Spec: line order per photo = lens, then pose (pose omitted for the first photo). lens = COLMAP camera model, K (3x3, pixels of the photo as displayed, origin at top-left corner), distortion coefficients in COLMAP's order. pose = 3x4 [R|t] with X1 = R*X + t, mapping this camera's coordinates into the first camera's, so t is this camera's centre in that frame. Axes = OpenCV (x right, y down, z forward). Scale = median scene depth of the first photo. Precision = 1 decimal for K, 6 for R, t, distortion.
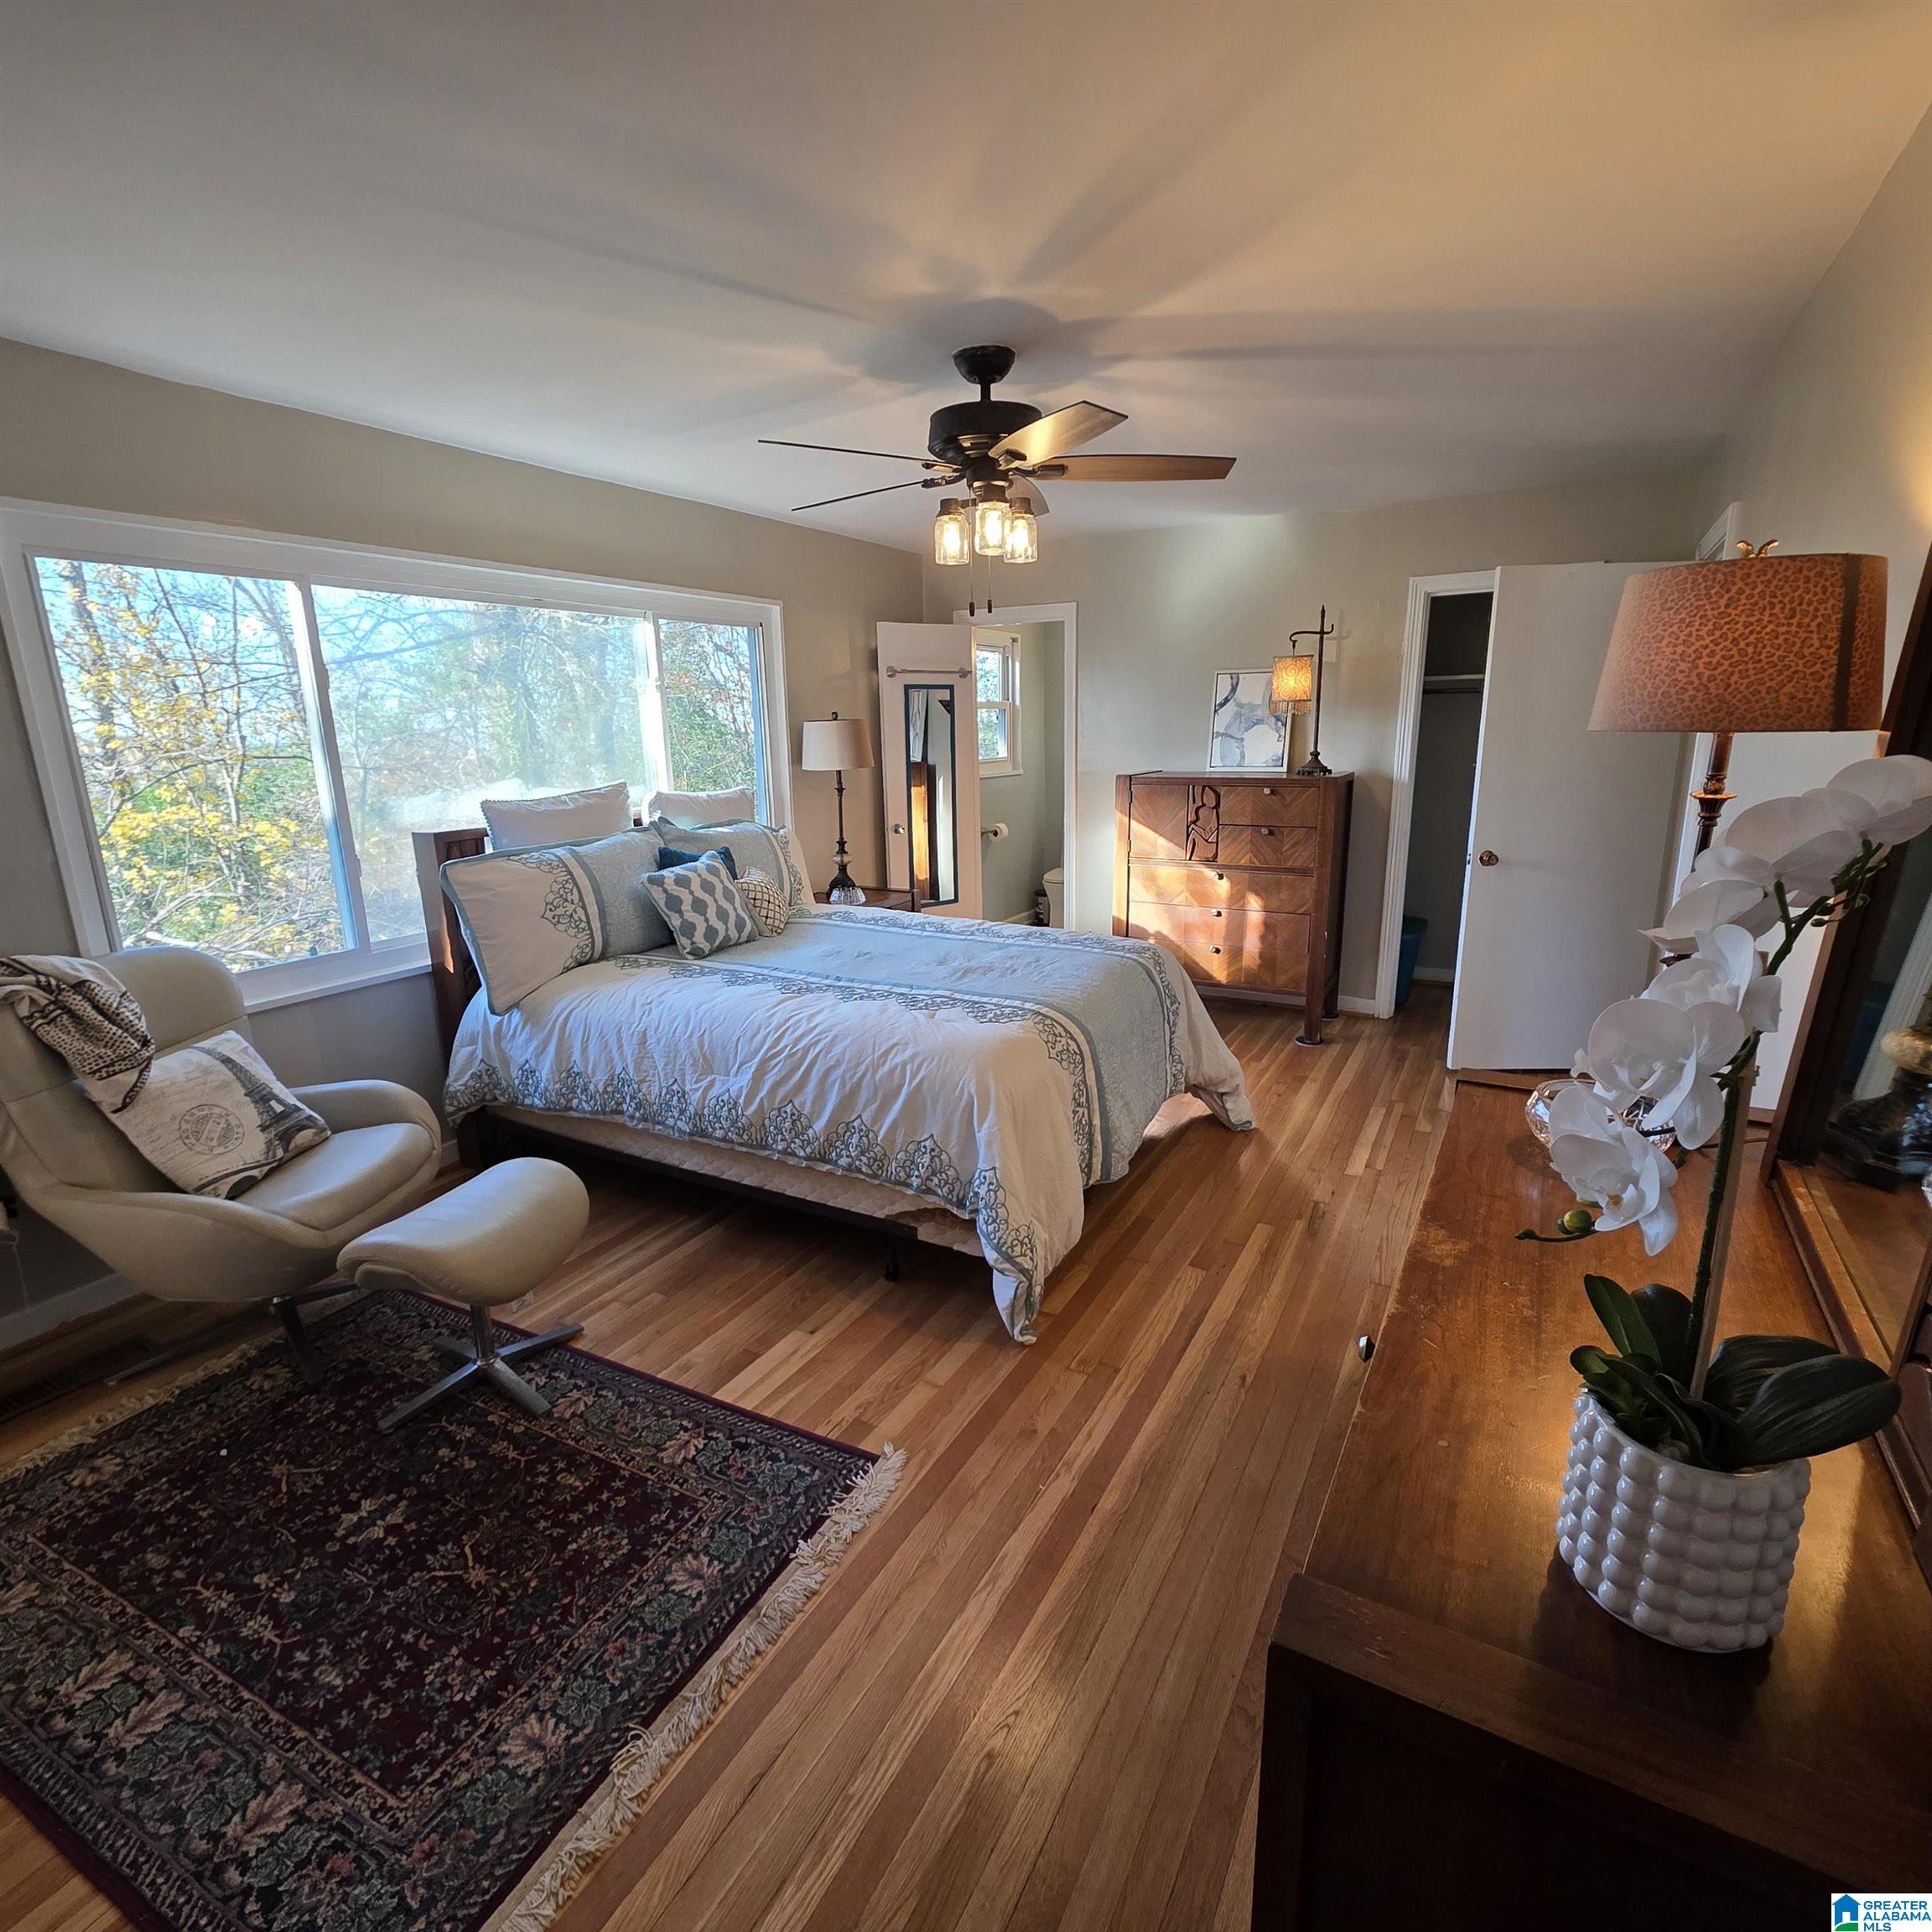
lens RADIAL K [[1033.3, 0, 971.2], [0, 1033.3, 968.4], [0, 0, 1]] dist [0.002931, -0.001337]
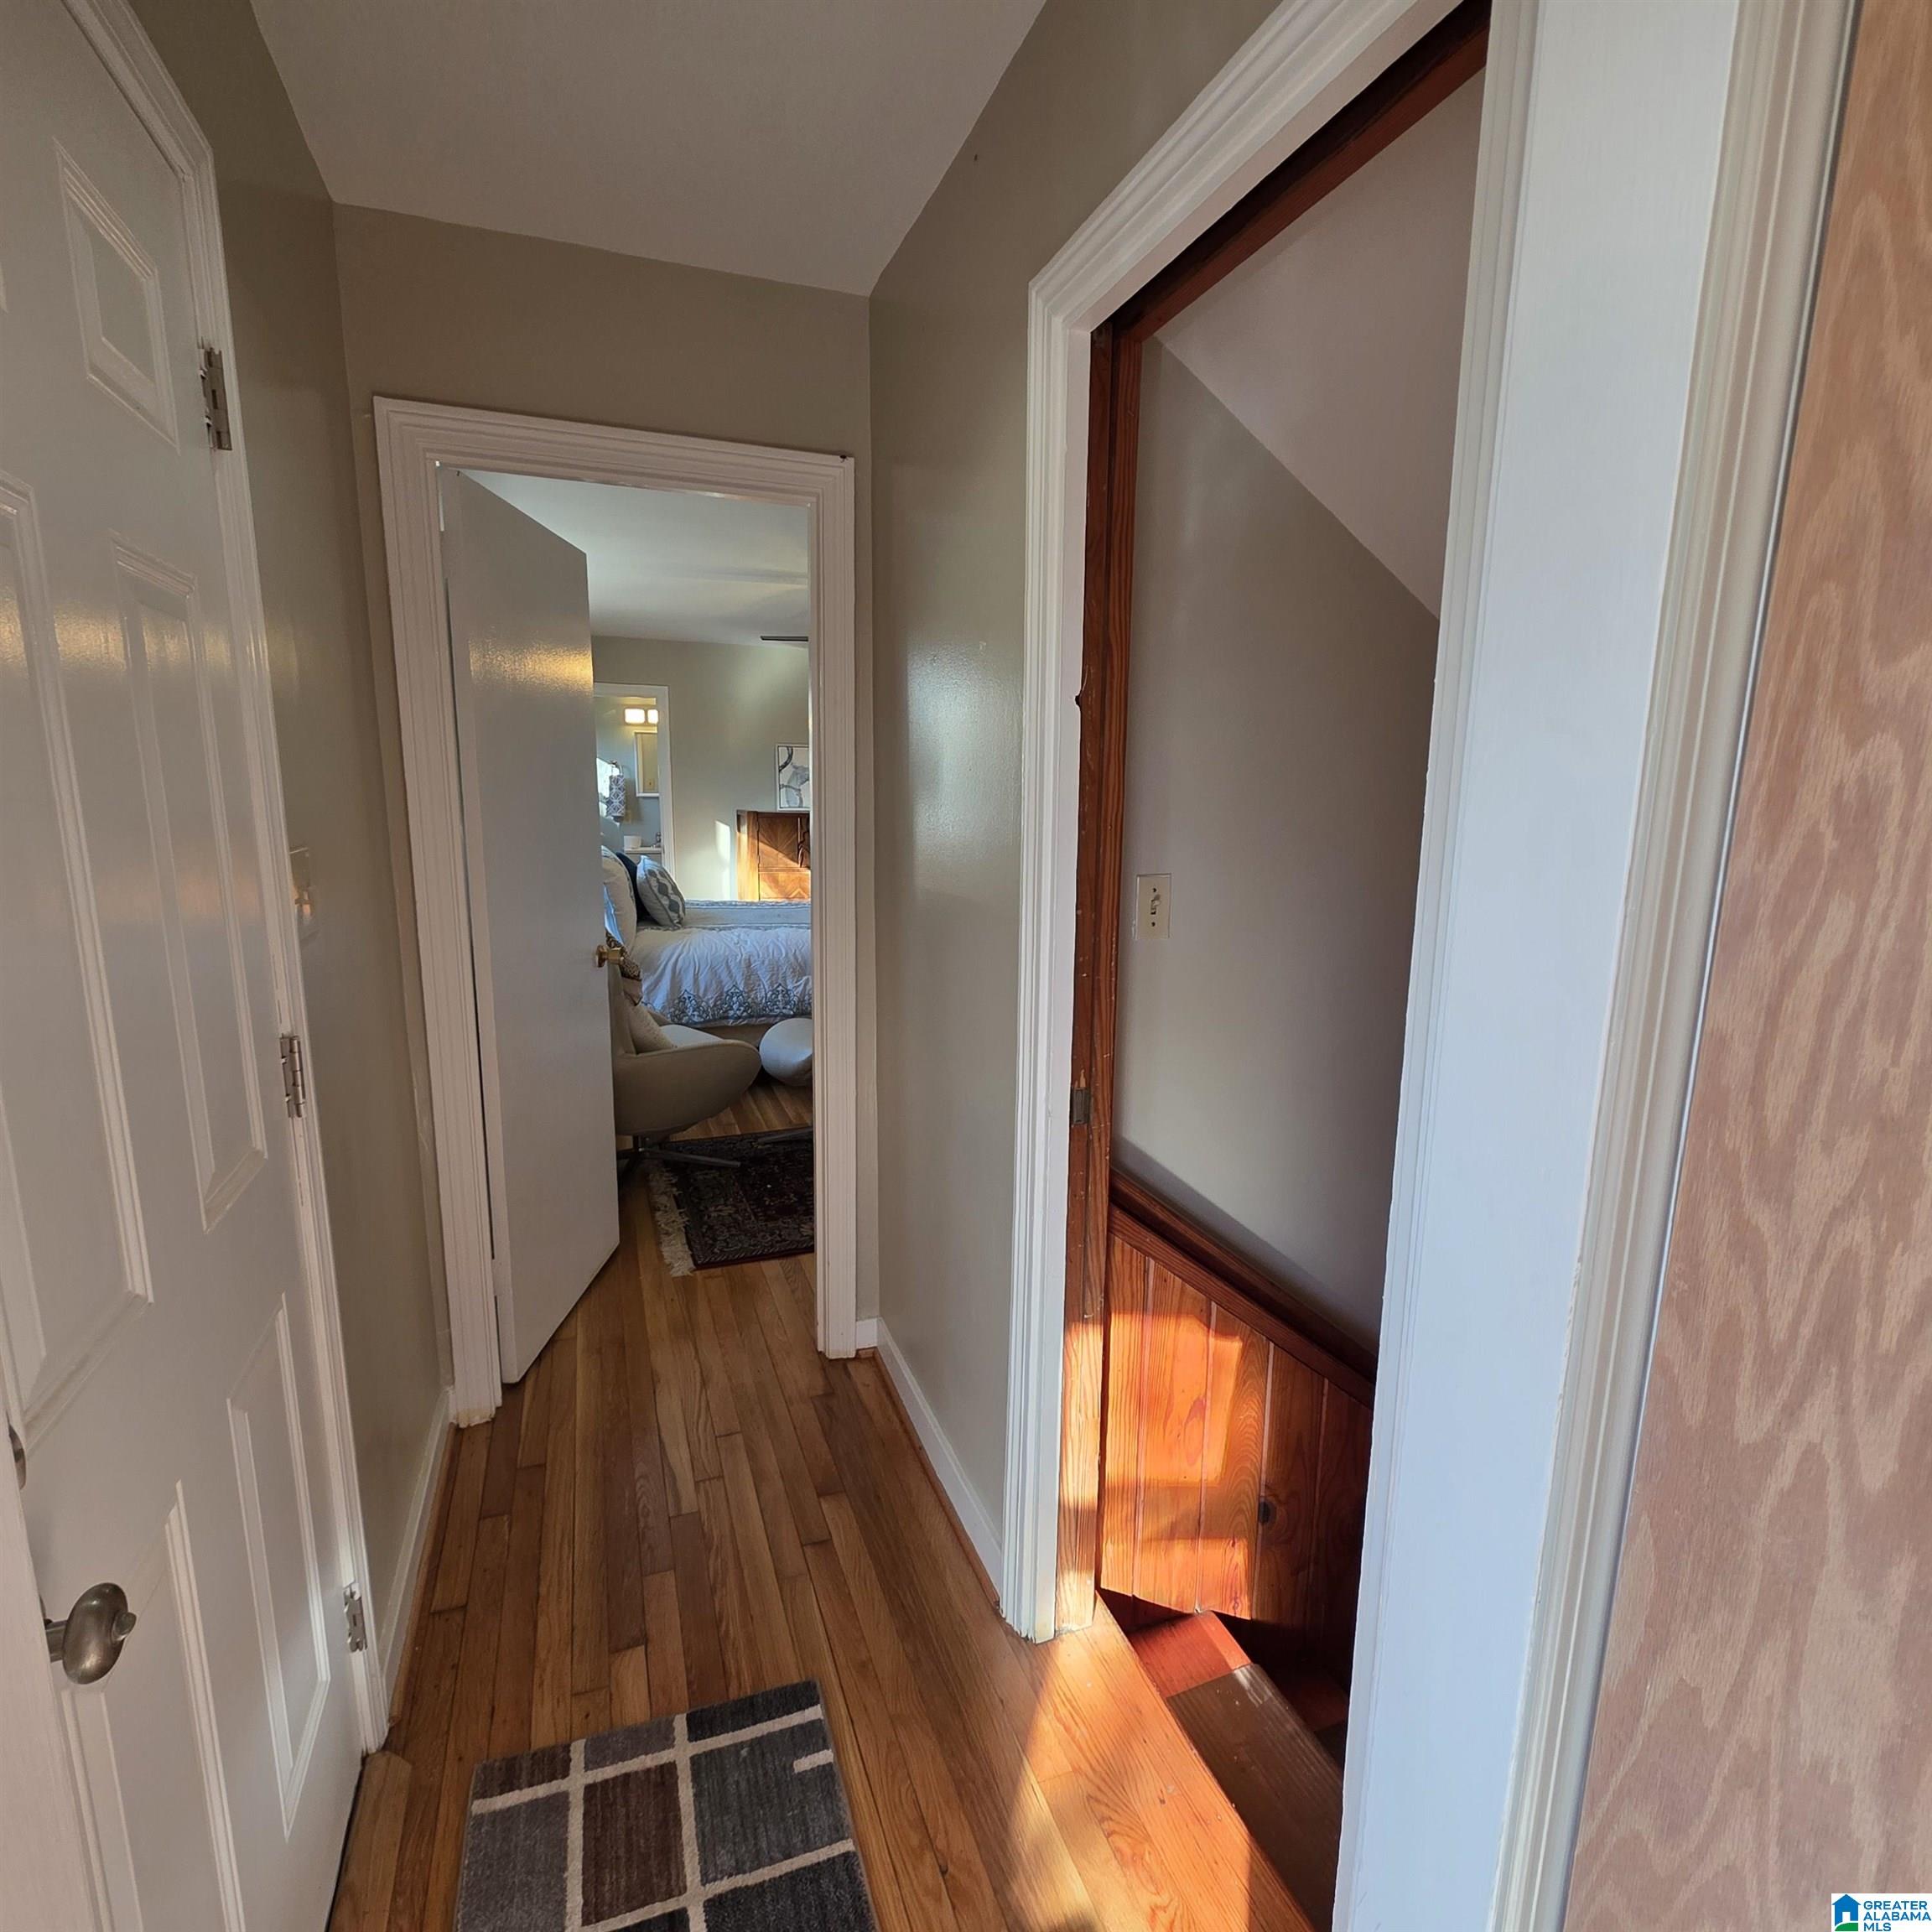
lens RADIAL K [[1033.3, 0, 965.7], [0, 1033.3, 972.1], [0, 0, 1]] dist [0.002931, -0.001337]
pose [[0.665724, -0.111445, 0.737829, -0.753807], [0.156677, 0.987619, 0.007810, 0.072060], [-0.729564, 0.110401, 0.674942, -0.179229]]
